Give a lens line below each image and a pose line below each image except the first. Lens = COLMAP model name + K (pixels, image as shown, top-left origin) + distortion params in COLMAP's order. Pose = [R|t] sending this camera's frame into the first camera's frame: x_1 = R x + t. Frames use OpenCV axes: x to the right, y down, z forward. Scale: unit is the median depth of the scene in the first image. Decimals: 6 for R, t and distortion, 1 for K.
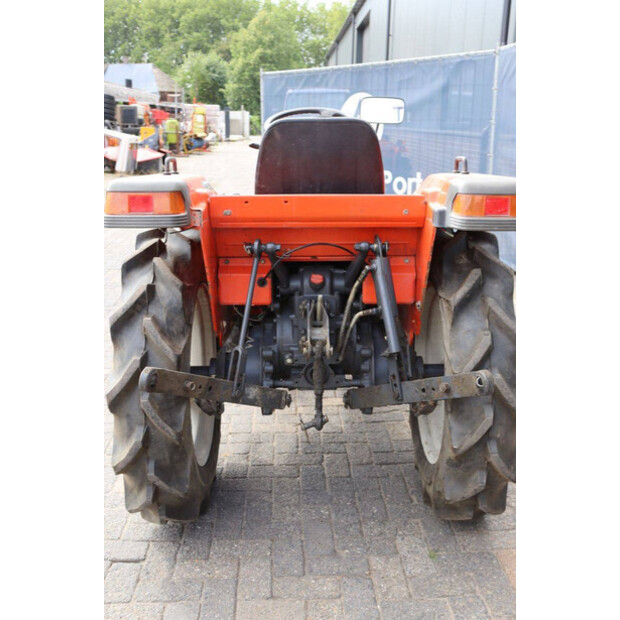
lens RADIAL K [[699.1, 0, 312.5], [0, 699.1, 314.8], [0, 0, 1]] dist [-0.092898, 0.242281]
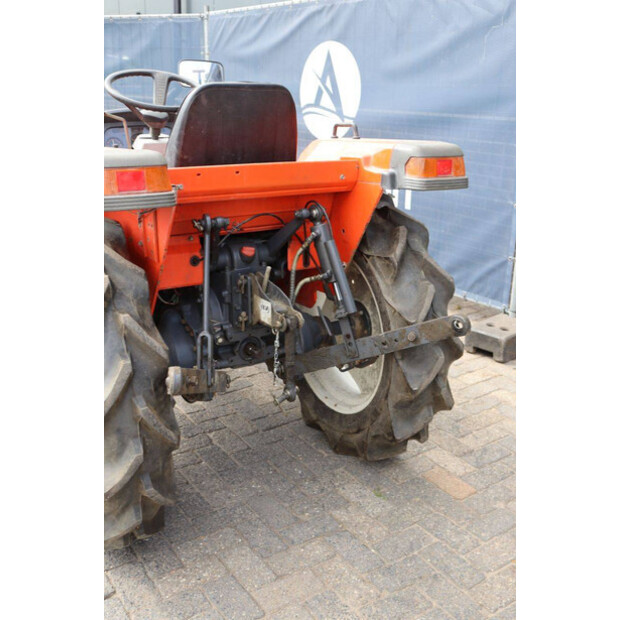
lens RADIAL K [[699.1, 0, 312.5], [0, 699.1, 314.8], [0, 0, 1]] dist [-0.092898, 0.242281]
pose [[0.841523, -0.148351, 0.519452, -0.444800], [0.122774, 0.988913, 0.083530, -0.034802], [-0.526085, -0.006517, 0.850407, 0.132500]]
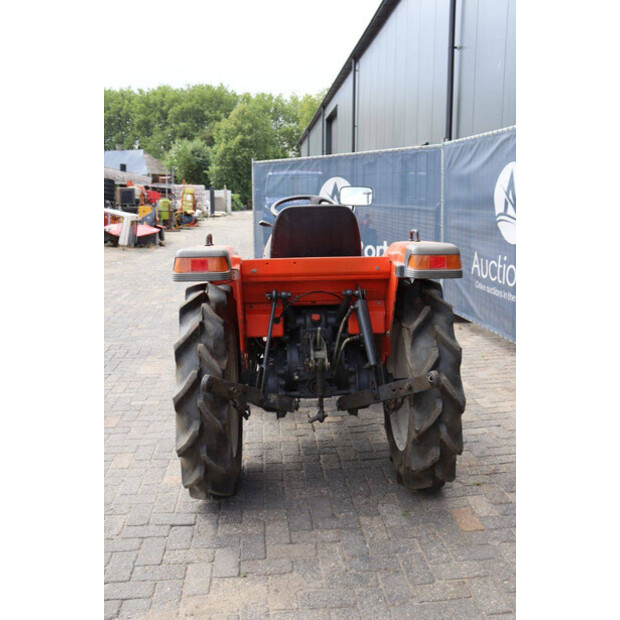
lens RADIAL K [[660.6, 0, 310.0], [0, 660.6, 310.0], [0, 0, 1]] dist [-0.091133, 0.017518]
pose [[0.999134, -0.021624, 0.035555, -0.053779], [0.025072, 0.994715, -0.099566, 0.068452], [-0.033214, 0.100372, 0.994395, -0.334274]]
